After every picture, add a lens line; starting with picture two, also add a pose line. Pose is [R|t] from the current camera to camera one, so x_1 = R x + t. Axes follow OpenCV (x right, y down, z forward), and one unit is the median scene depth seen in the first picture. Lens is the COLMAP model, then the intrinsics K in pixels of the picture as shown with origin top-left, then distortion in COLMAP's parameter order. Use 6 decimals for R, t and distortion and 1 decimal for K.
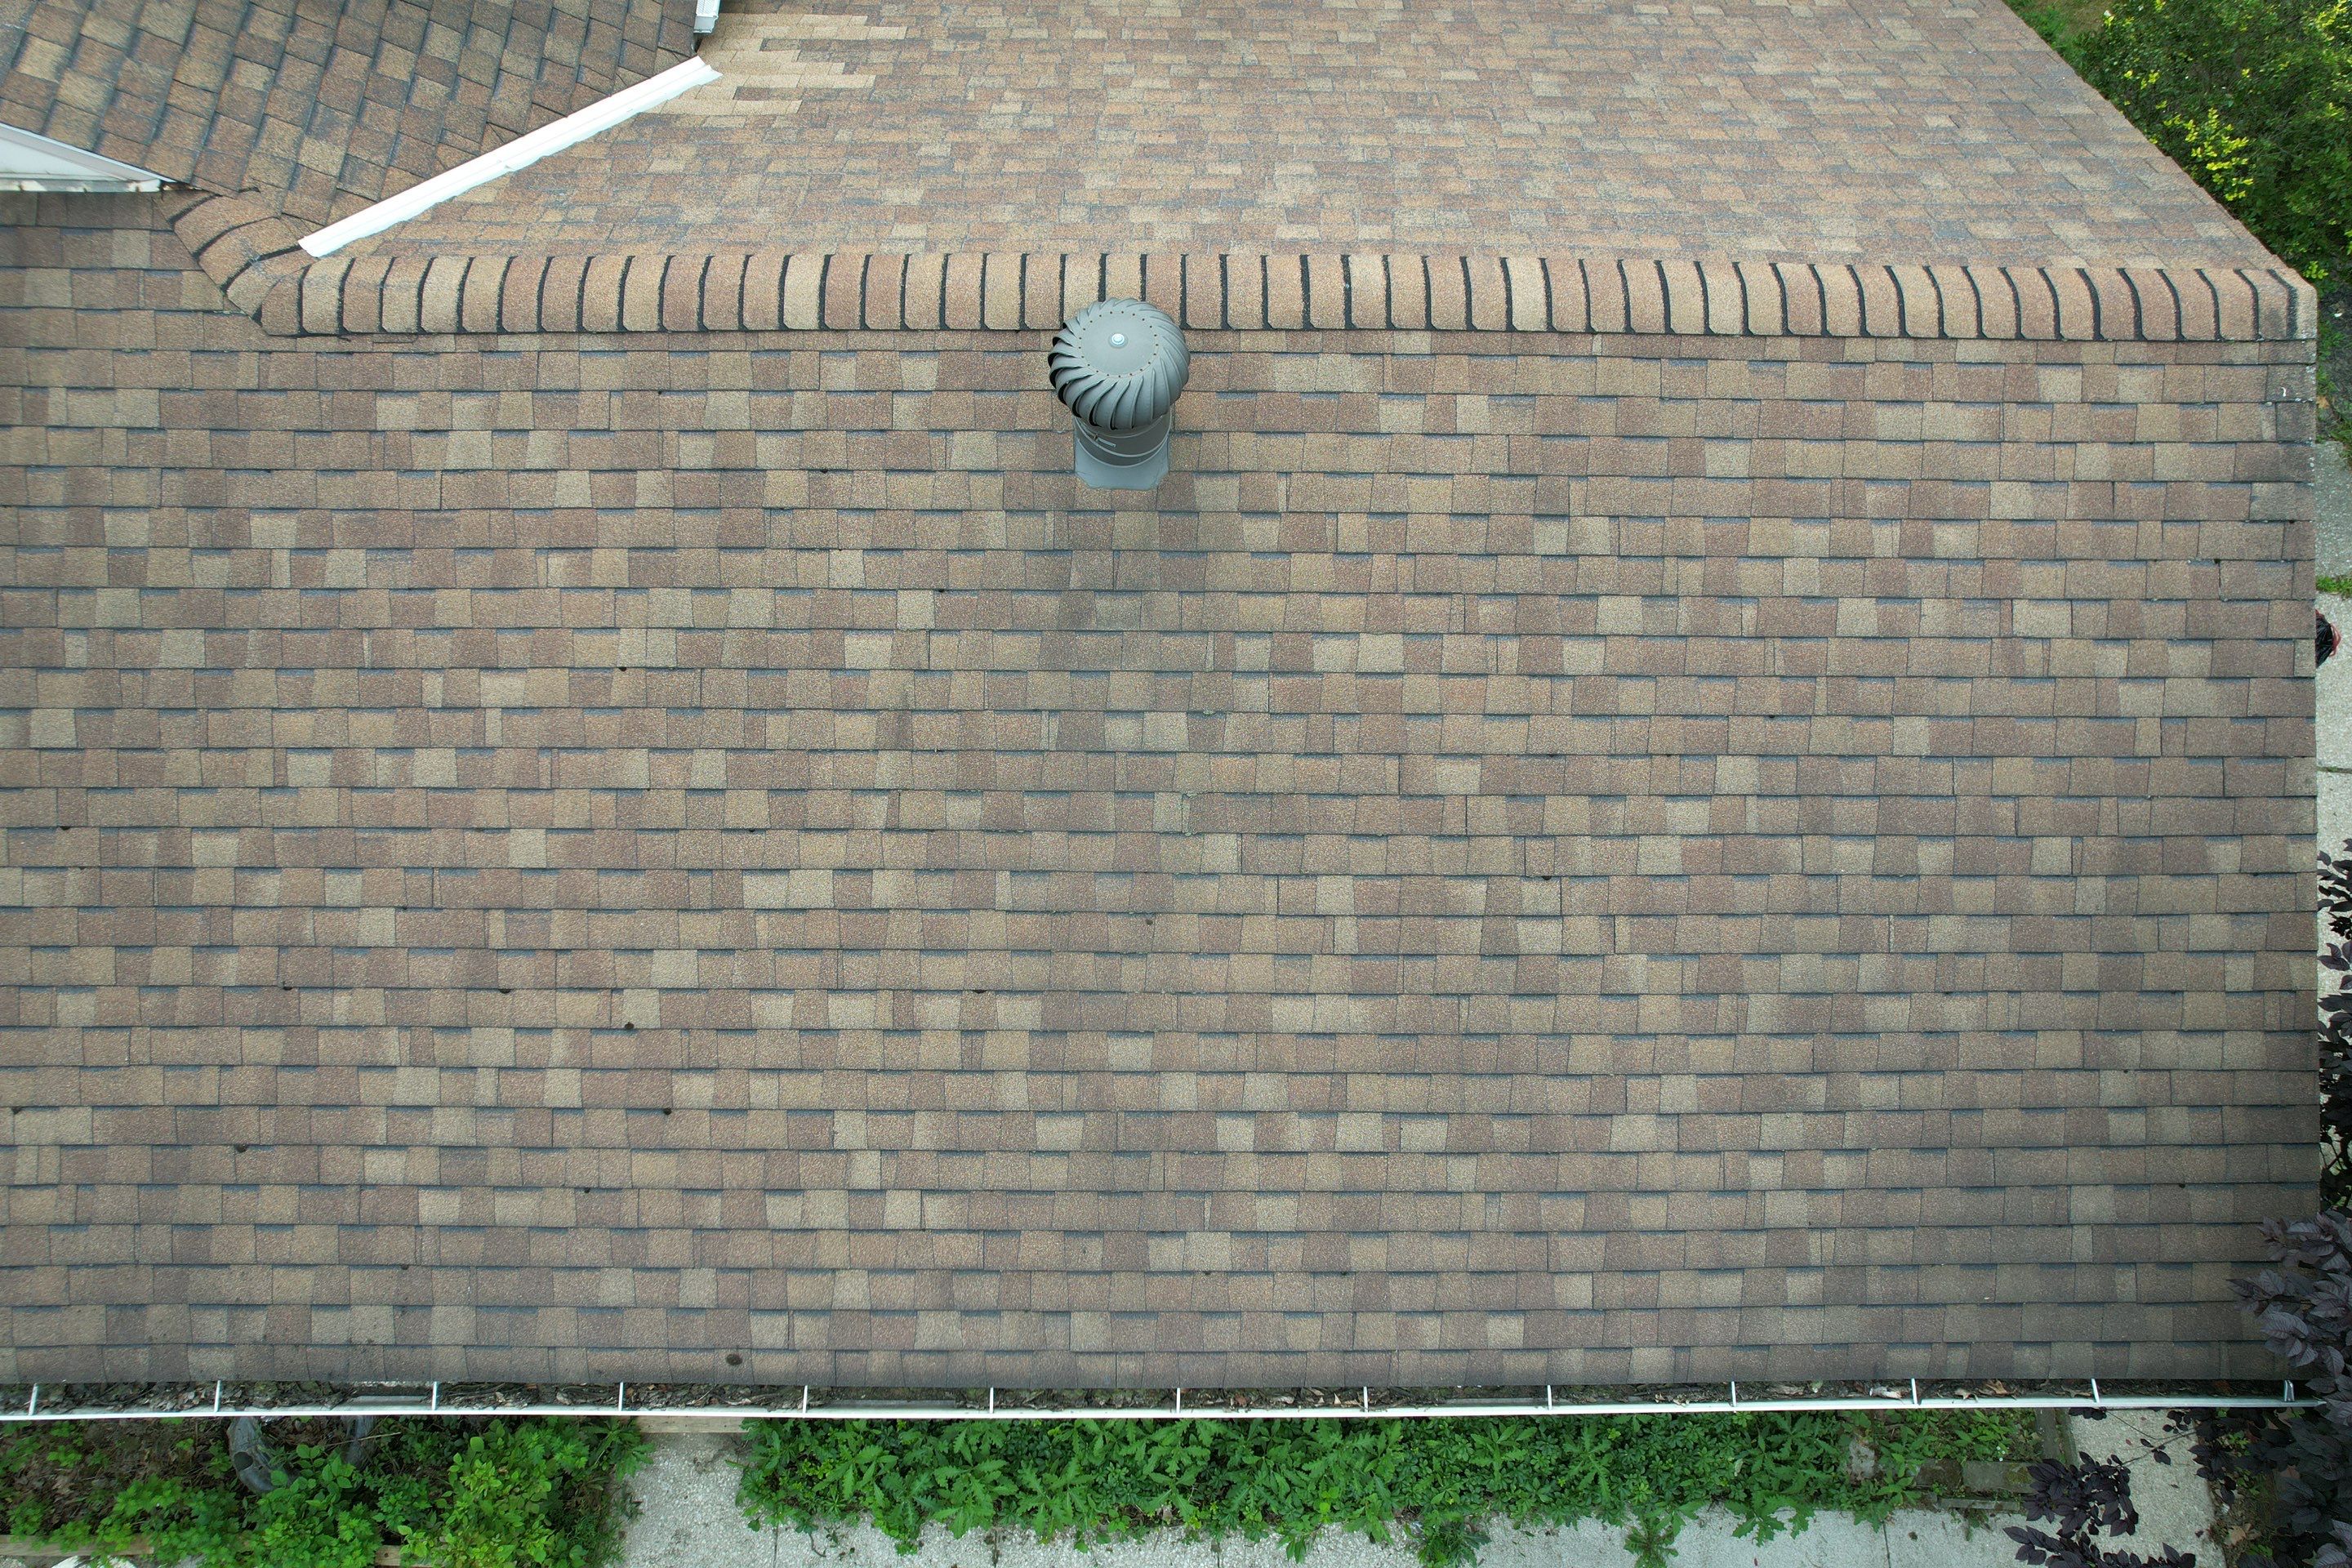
lens RADIAL K [[1501.9, 0, 1178.2], [0, 1501.9, 785.7], [0, 0, 1]] dist [-0.078059, 0.064917]
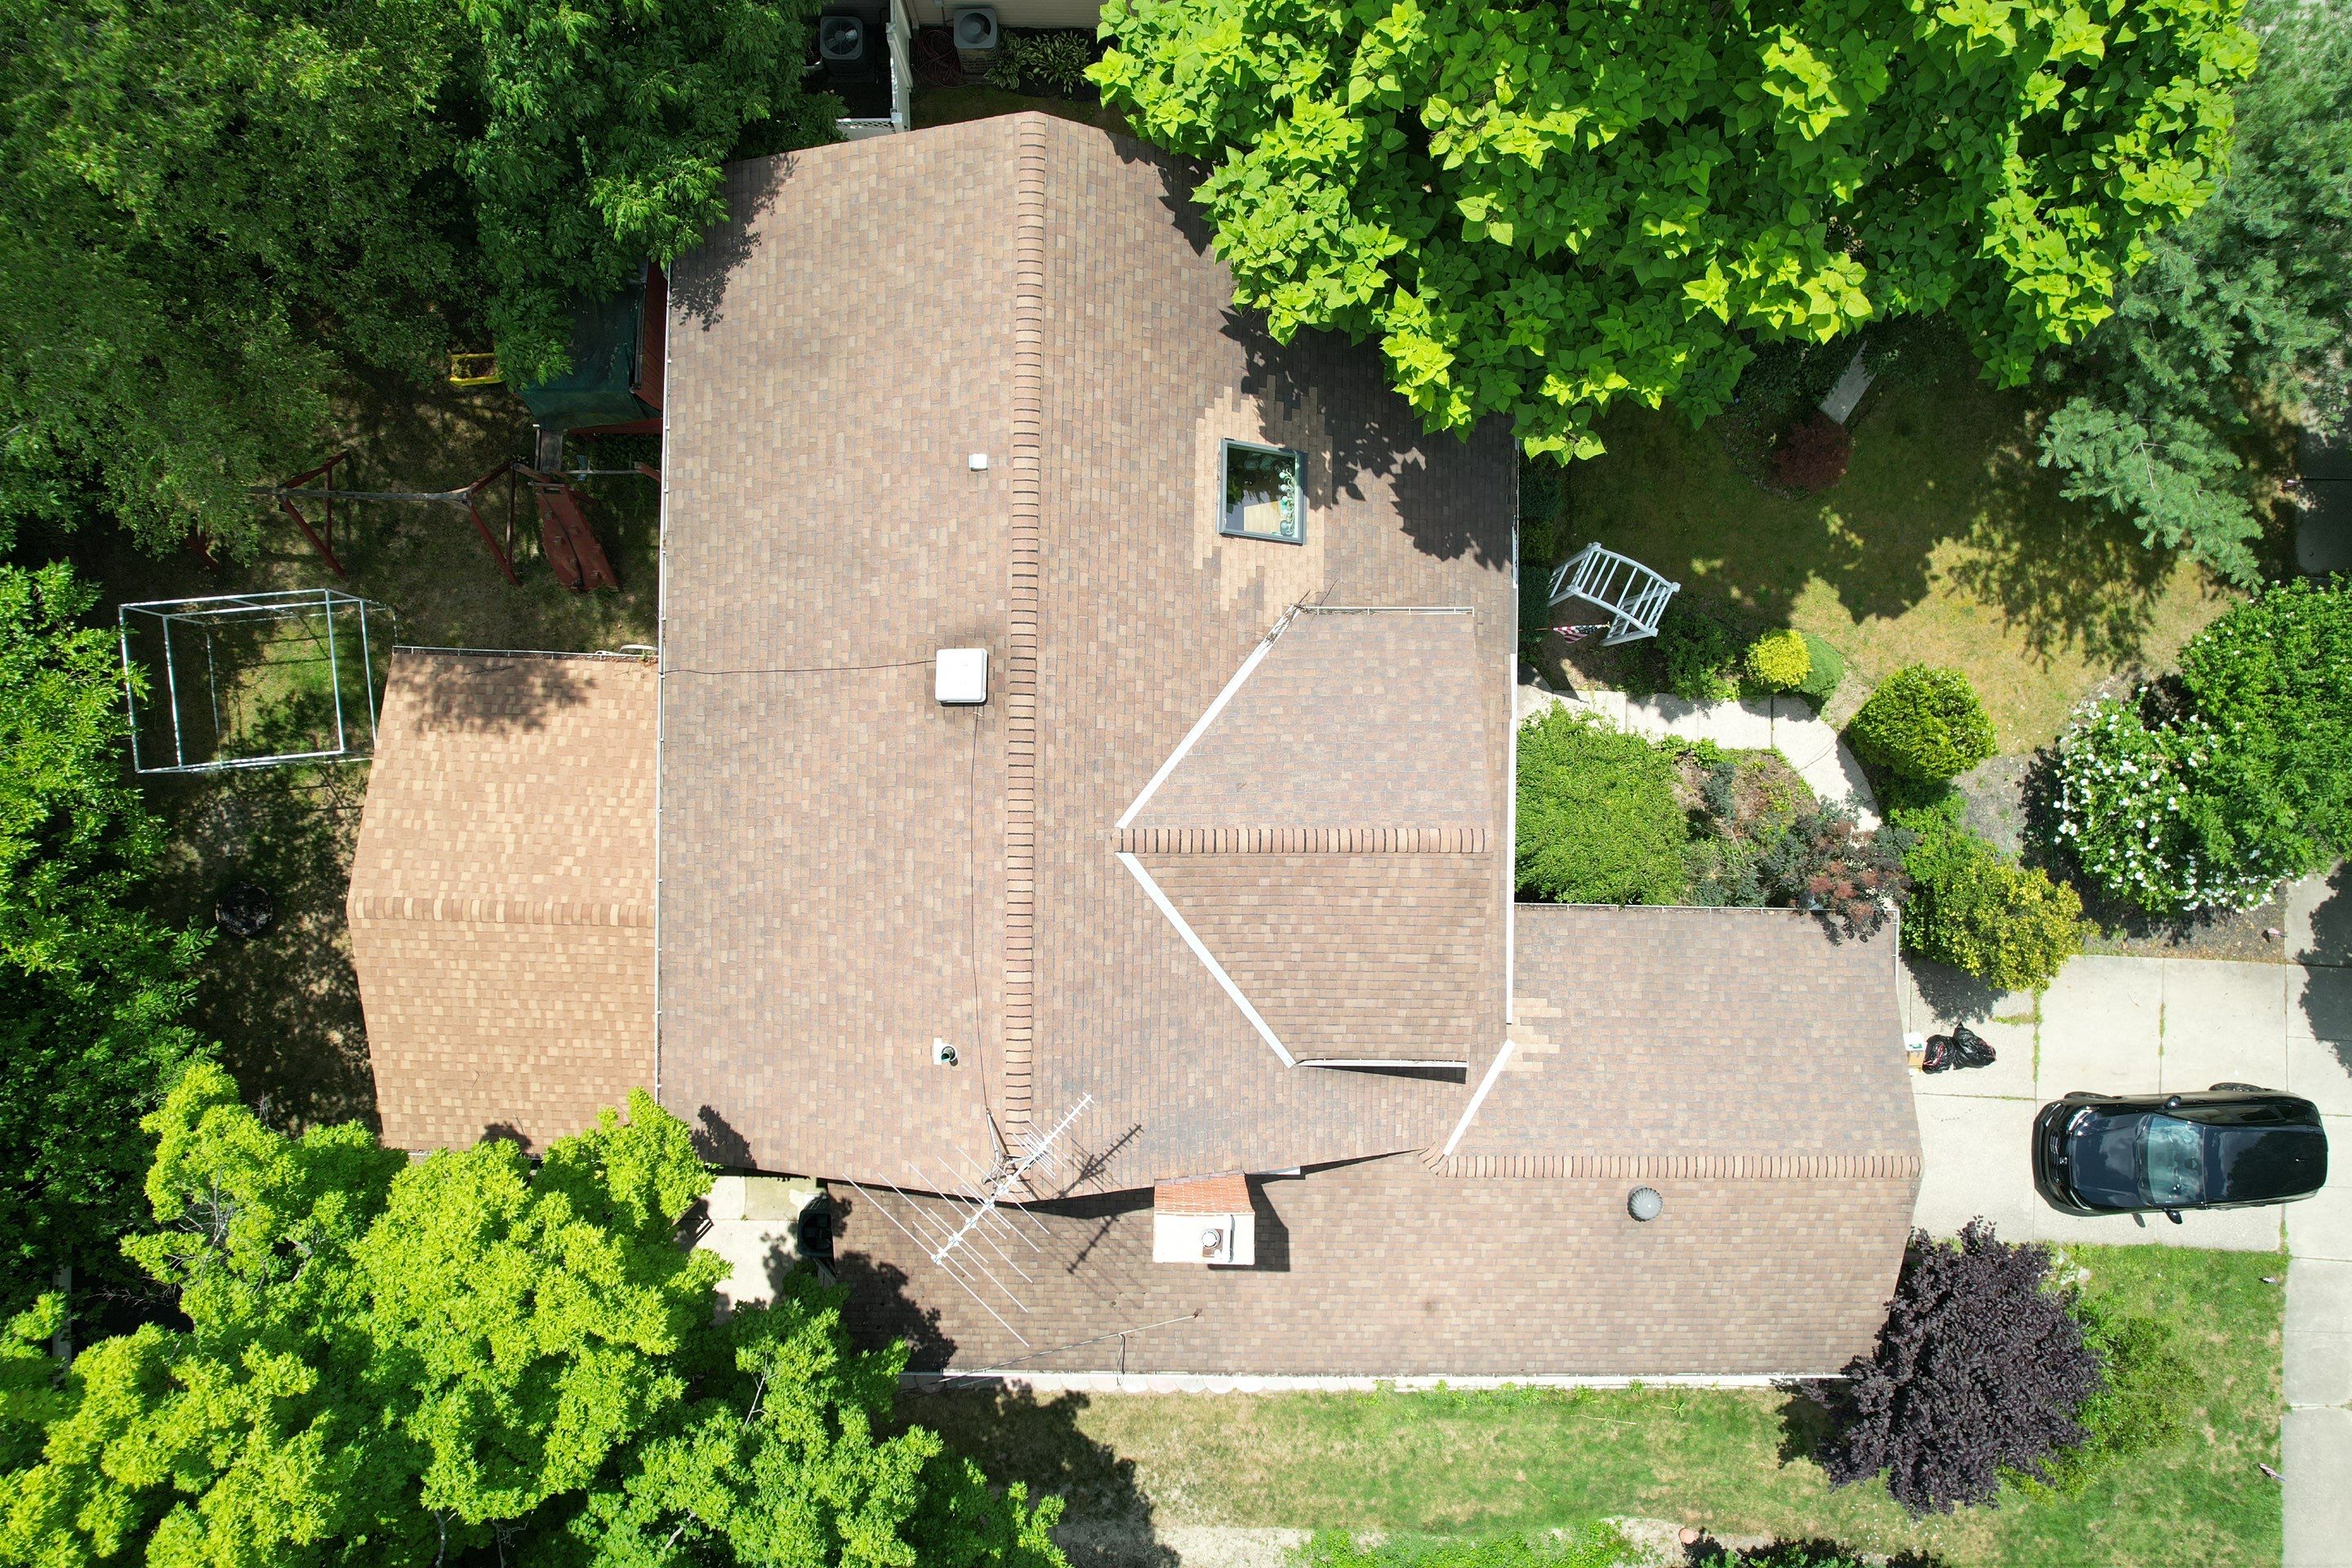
lens RADIAL K [[1501.9, 0, 1171.8], [0, 1501.9, 789.9], [0, 0, 1]] dist [-0.078059, 0.064917]
pose [[0.999702, 0.019466, 0.014725, -1.442114], [-0.023496, 0.930891, 0.364540, -2.810276], [-0.006611, -0.364778, 0.931071, -2.480694]]
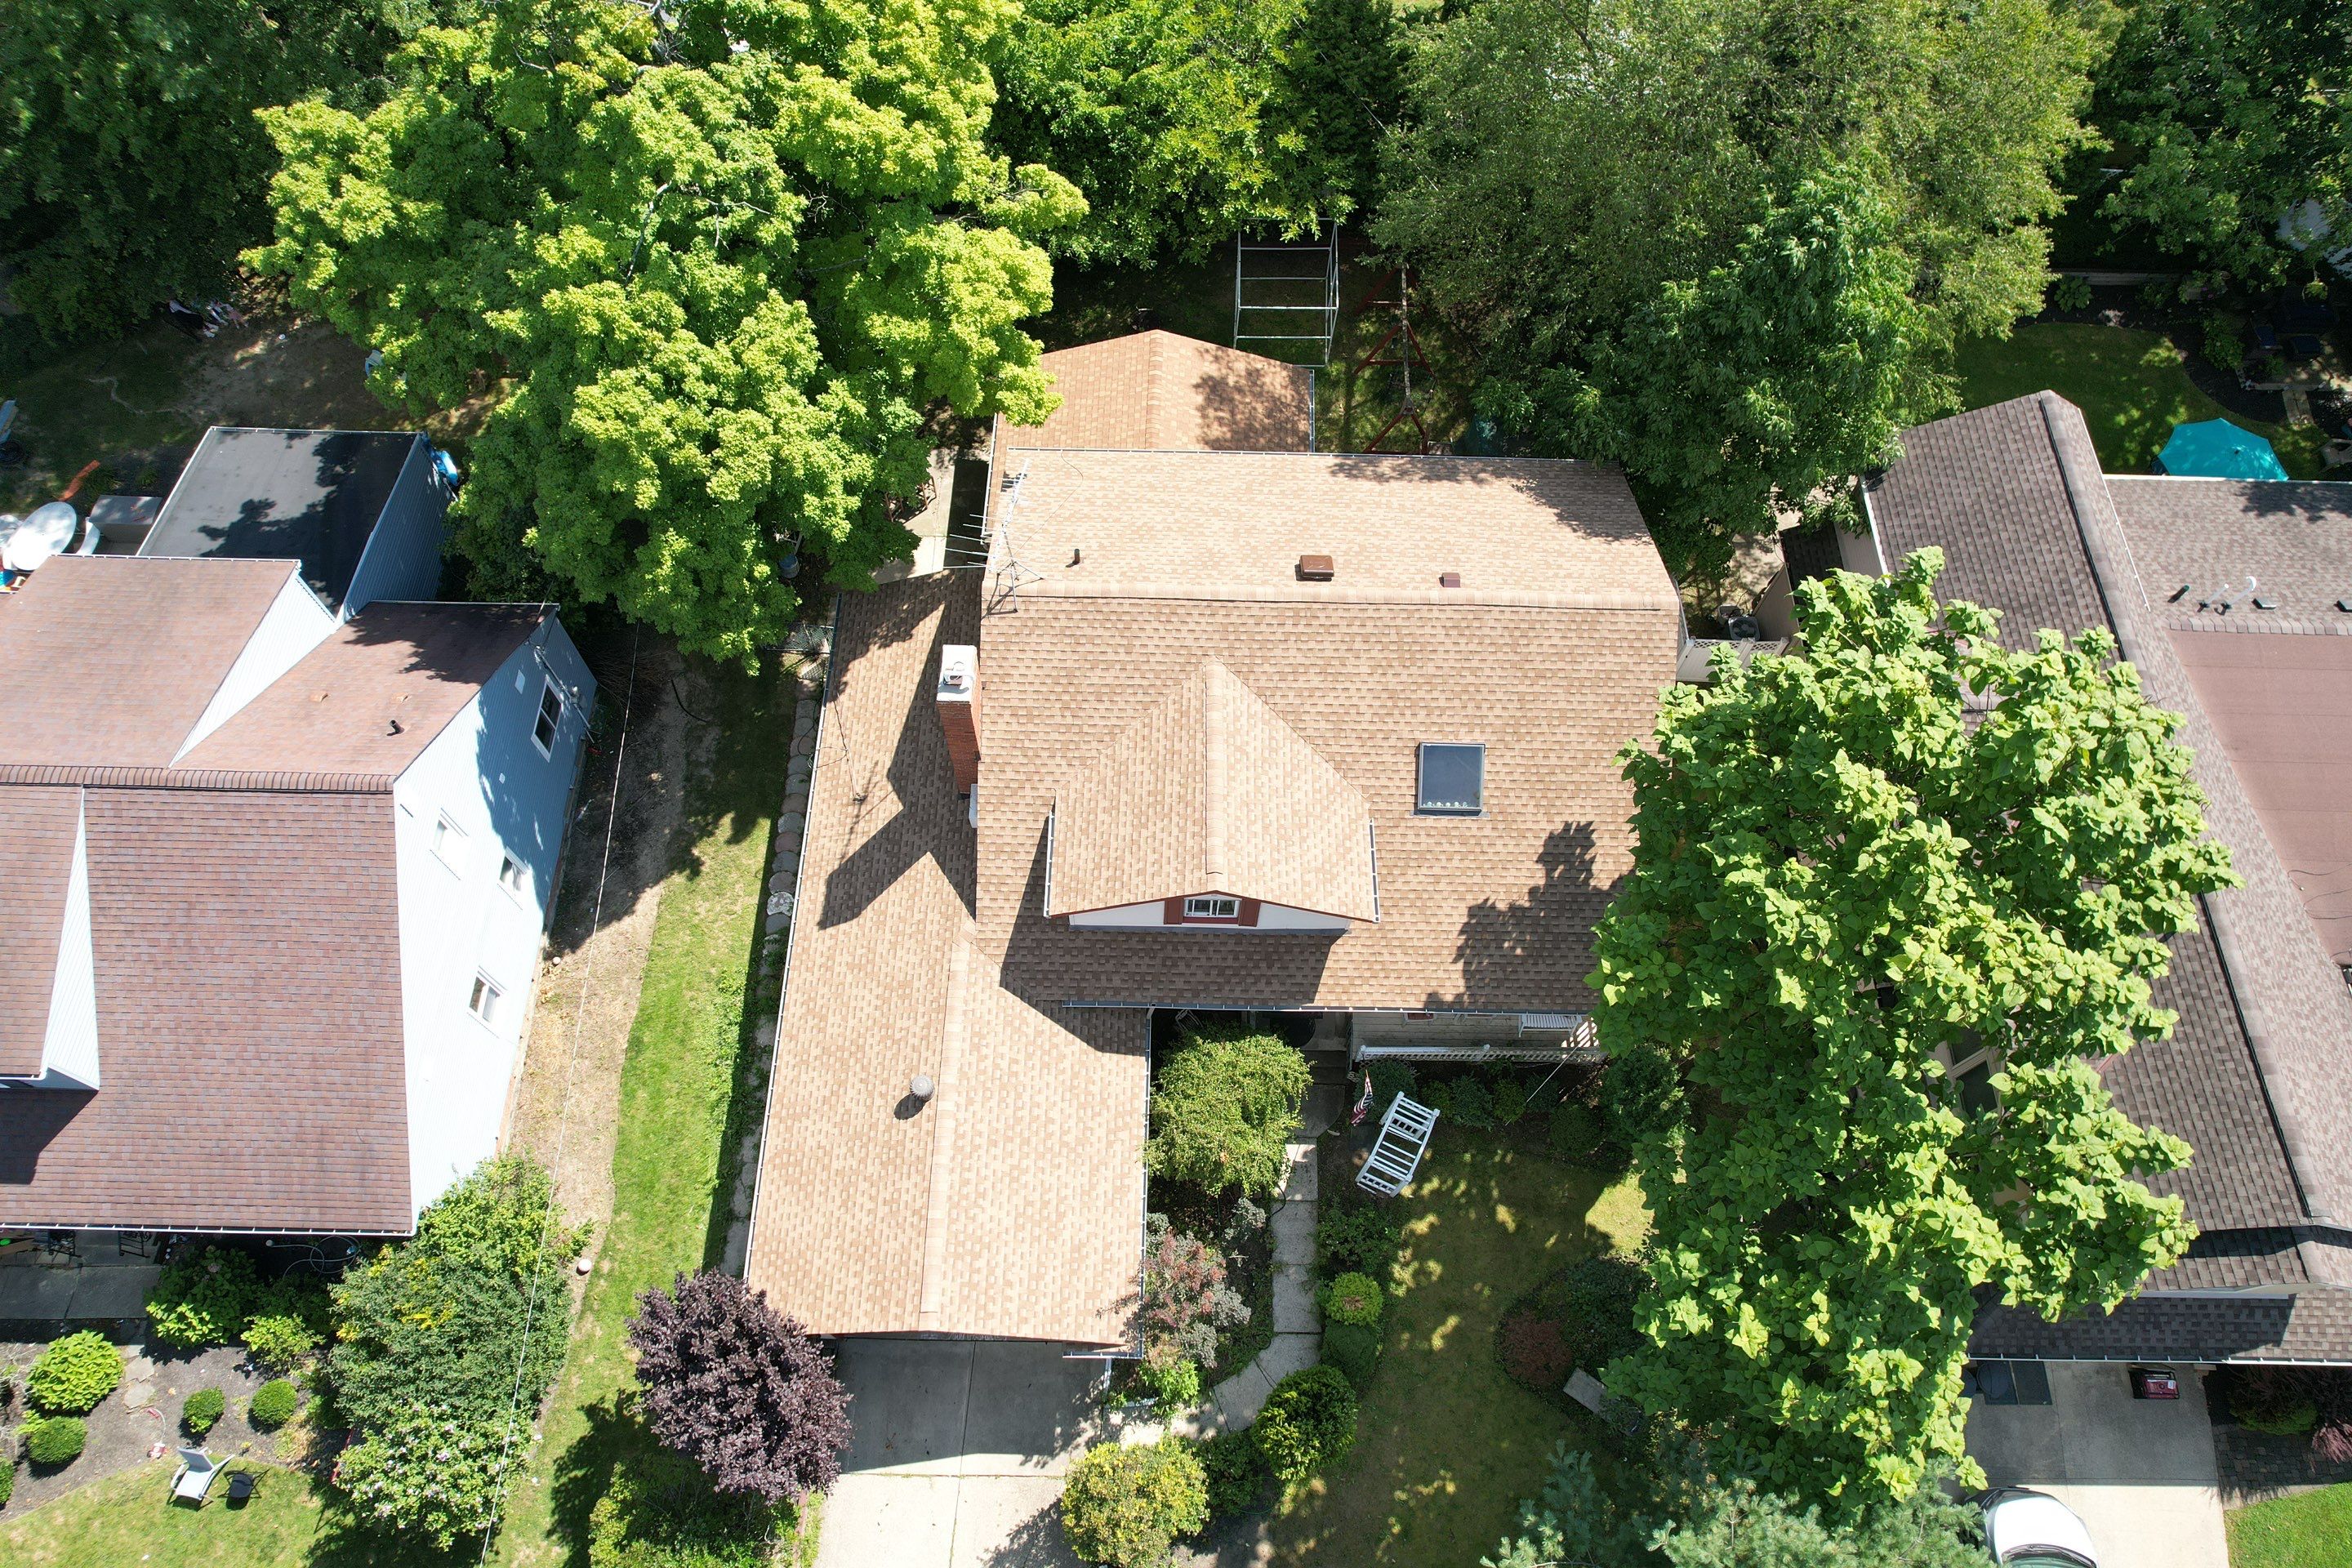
lens RADIAL K [[1501.9, 0, 1166.2], [0, 1501.9, 797.9], [0, 0, 1]] dist [-0.078059, 0.064917]
pose [[-0.020805, 0.889532, -0.456399, 1.434082], [-0.934651, 0.144767, 0.324760, -2.927413], [0.354956, 0.433331, 0.828390, -3.552090]]
